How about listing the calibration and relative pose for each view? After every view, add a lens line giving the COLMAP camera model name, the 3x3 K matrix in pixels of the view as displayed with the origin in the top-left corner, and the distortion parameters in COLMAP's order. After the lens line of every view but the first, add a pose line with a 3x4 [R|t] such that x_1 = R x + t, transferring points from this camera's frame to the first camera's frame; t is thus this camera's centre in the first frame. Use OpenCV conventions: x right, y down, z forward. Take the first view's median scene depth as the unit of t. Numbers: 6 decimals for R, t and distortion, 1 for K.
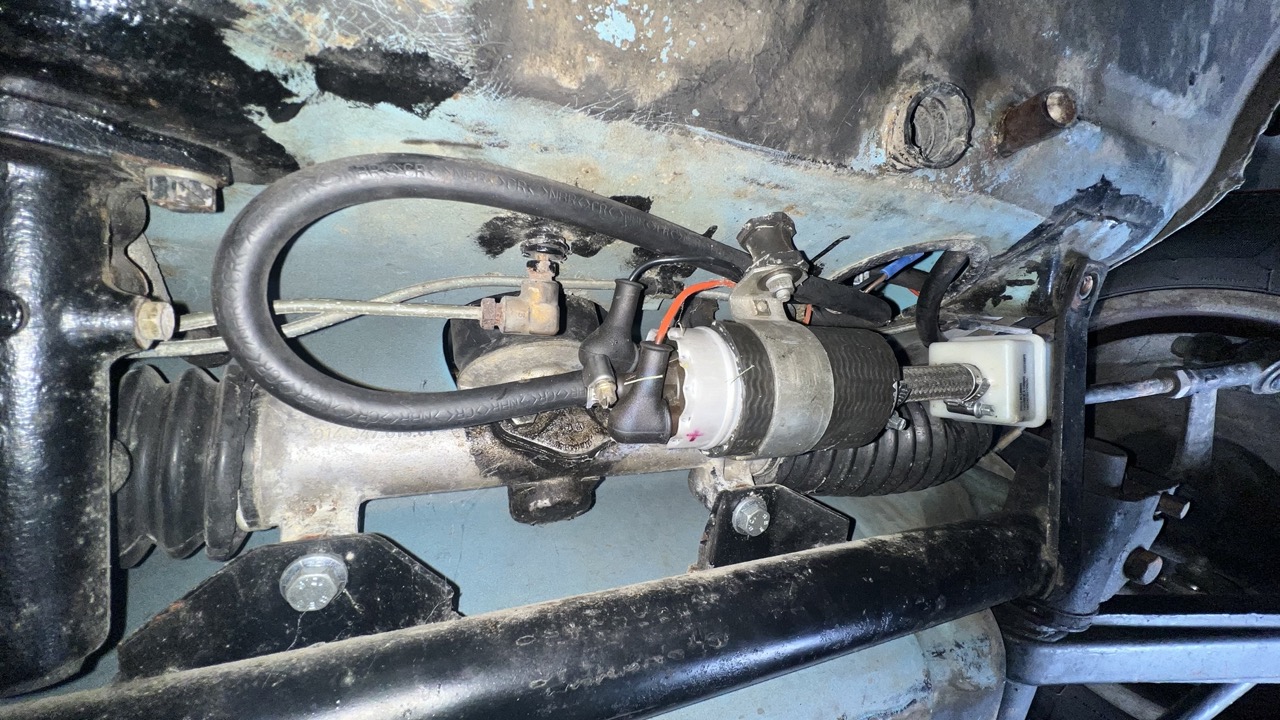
lens RADIAL K [[512.3, 0, 640.5], [0, 512.3, 362.1], [0, 0, 1]] dist [-0.003200, 0.000281]
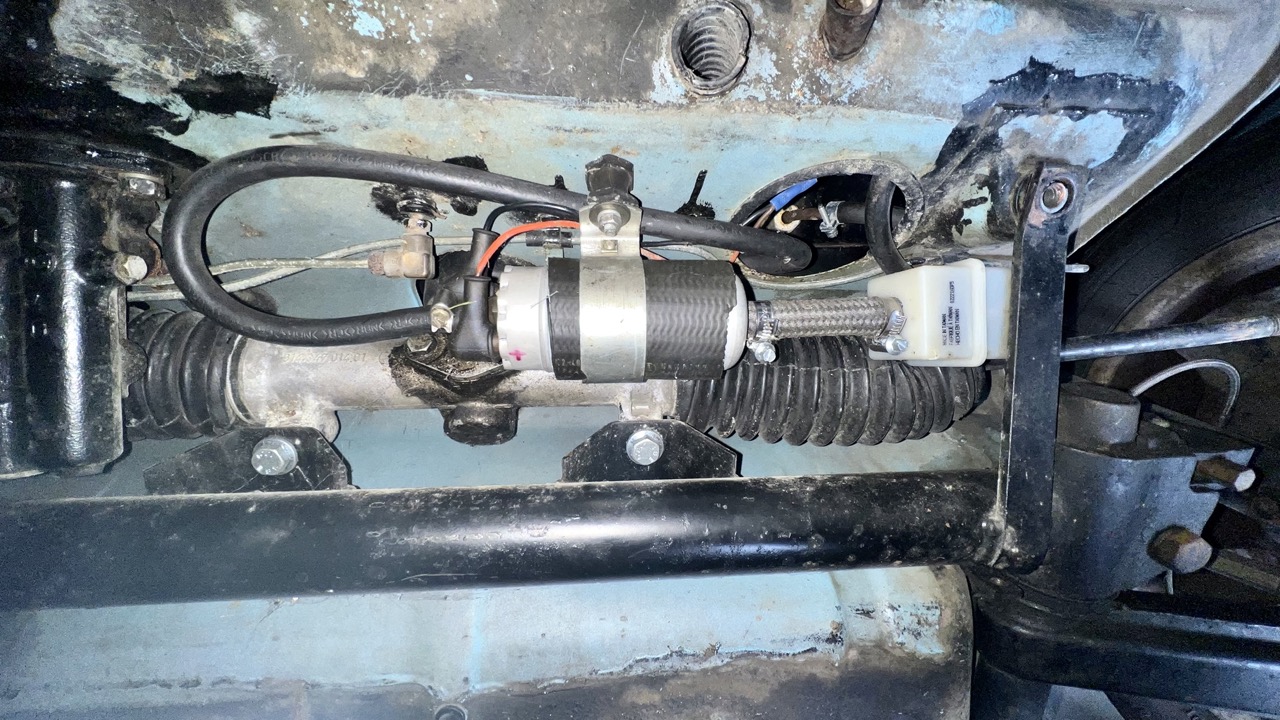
lens RADIAL K [[510.4, 0, 639.1], [0, 510.4, 362.8], [0, 0, 1]] dist [0.000212, -0.000504]
pose [[0.942532, -0.010916, -0.333937, 0.773786], [0.013397, 0.999897, 0.005126, 0.163420], [0.333847, -0.009305, 0.942581, -0.008153]]
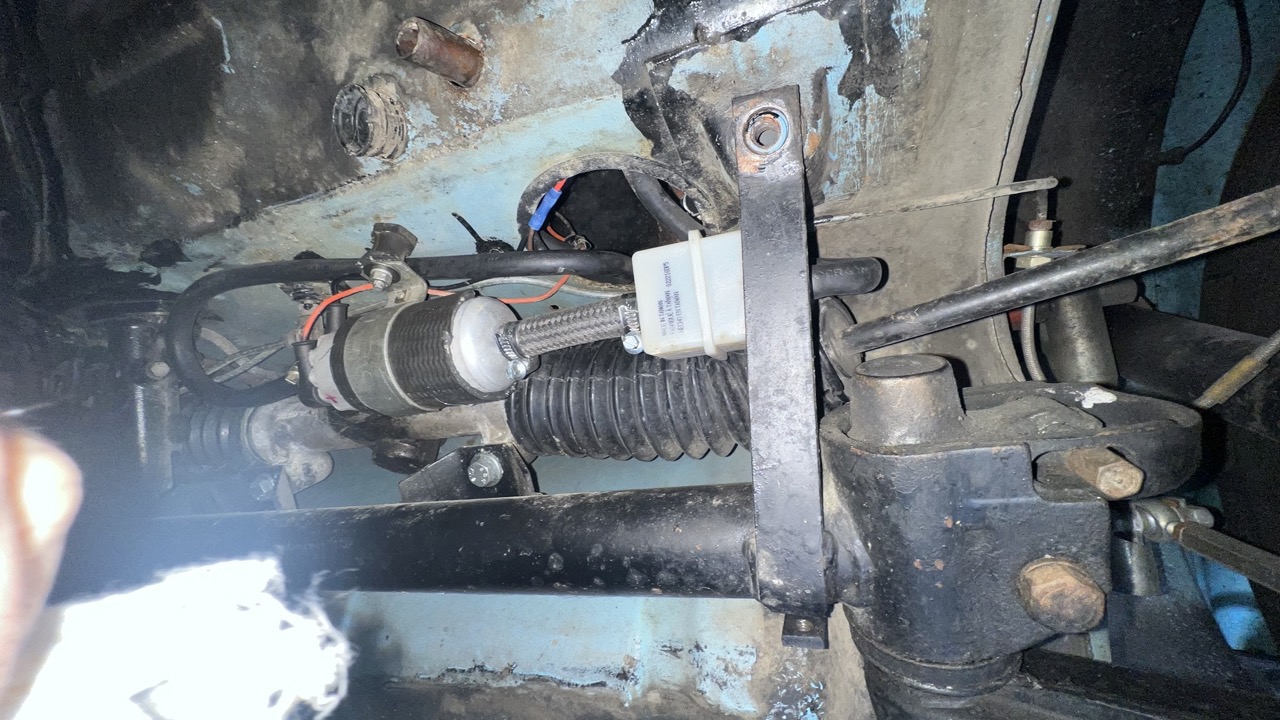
lens RADIAL K [[512.3, 0, 640.4], [0, 512.3, 359.9], [0, 0, 1]] dist [-0.003200, 0.000281]
pose [[0.690620, -0.150178, -0.707454, 1.798531], [0.122299, 0.988366, -0.090421, 0.281500], [0.712803, -0.024074, 0.700951, 0.620804]]
